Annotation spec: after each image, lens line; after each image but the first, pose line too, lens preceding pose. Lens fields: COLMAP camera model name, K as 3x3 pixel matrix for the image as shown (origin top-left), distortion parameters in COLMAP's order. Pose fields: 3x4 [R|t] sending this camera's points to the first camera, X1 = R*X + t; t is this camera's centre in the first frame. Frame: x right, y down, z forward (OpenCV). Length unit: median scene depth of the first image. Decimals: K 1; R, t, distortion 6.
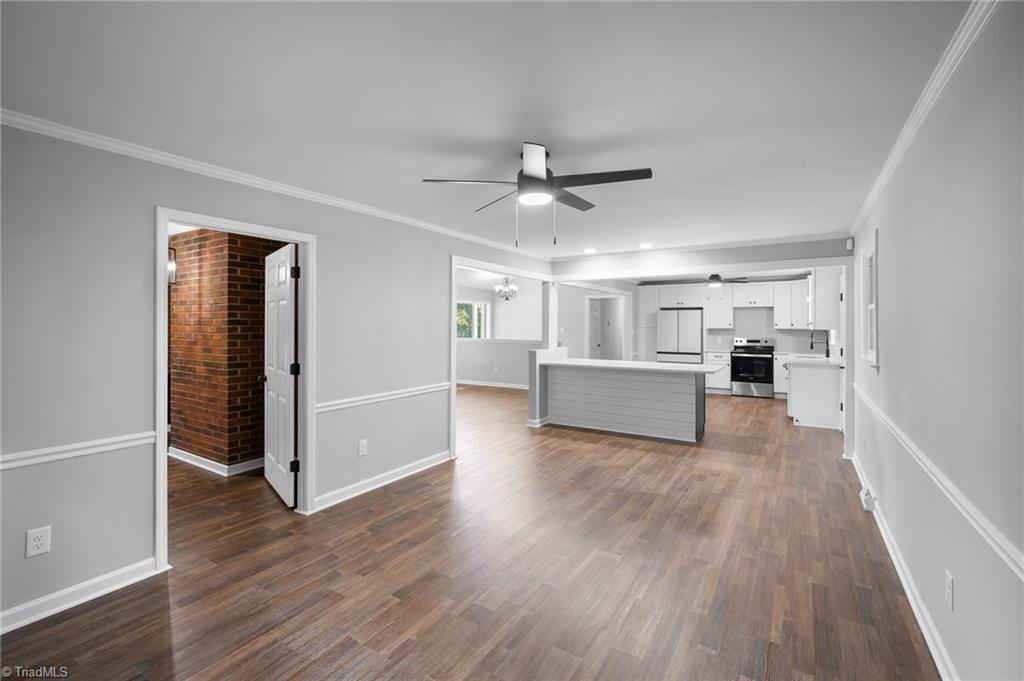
lens RADIAL K [[453.7, 0, 501.2], [0, 453.7, 320.5], [0, 0, 1]] dist [-0.008756, 0.001154]
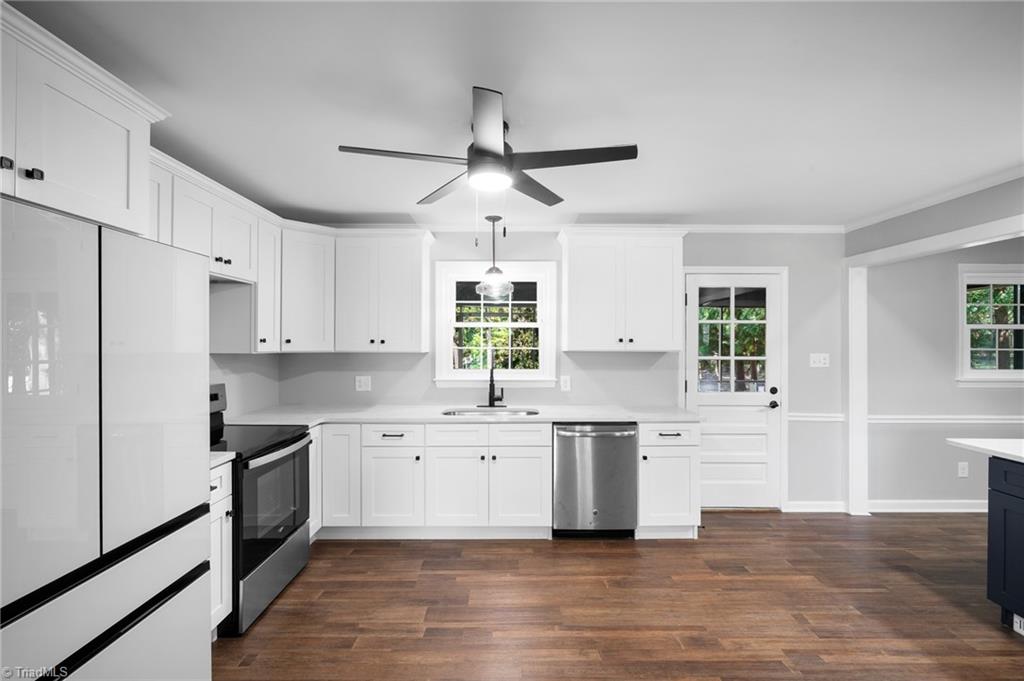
lens RADIAL K [[453.7, 0, 508.5], [0, 453.7, 341.9], [0, 0, 1]] dist [-0.008756, 0.001154]
pose [[-0.547716, -0.001549, 0.836663, 0.235538], [-0.012396, 0.999904, -0.006264, 0.009934], [-0.836573, -0.013802, -0.547682, 1.019693]]
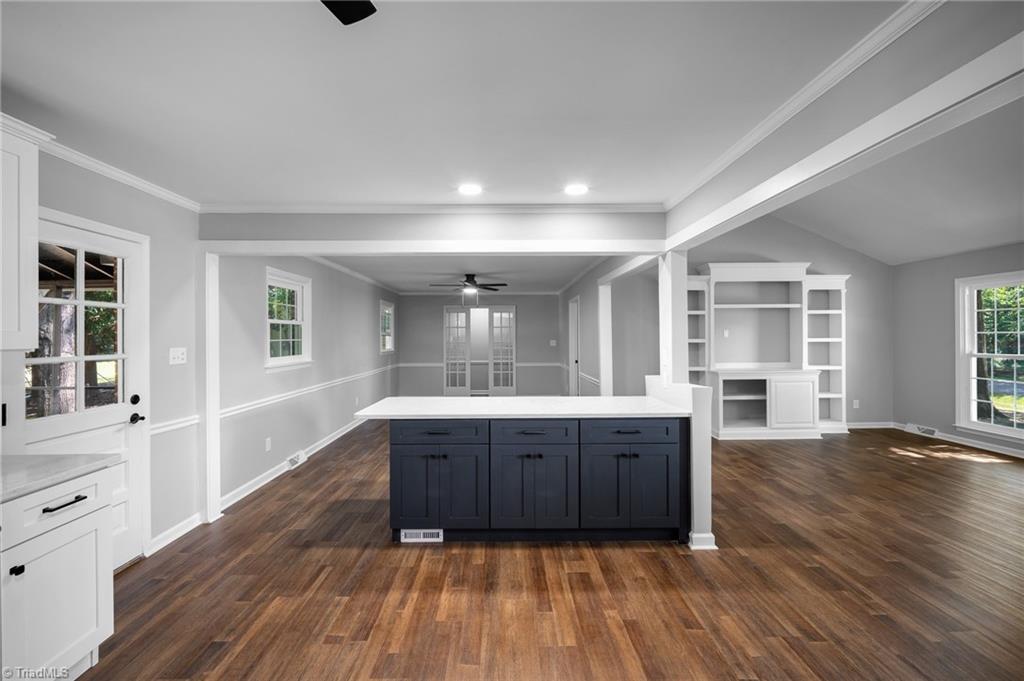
lens RADIAL K [[453.7, 0, 506.3], [0, 453.7, 333.1], [0, 0, 1]] dist [-0.008756, 0.001154]
pose [[-0.832832, -0.002415, -0.553520, 0.410158], [0.007302, 0.999856, -0.015350, 0.010404], [0.553477, -0.016826, -0.832694, 0.983732]]
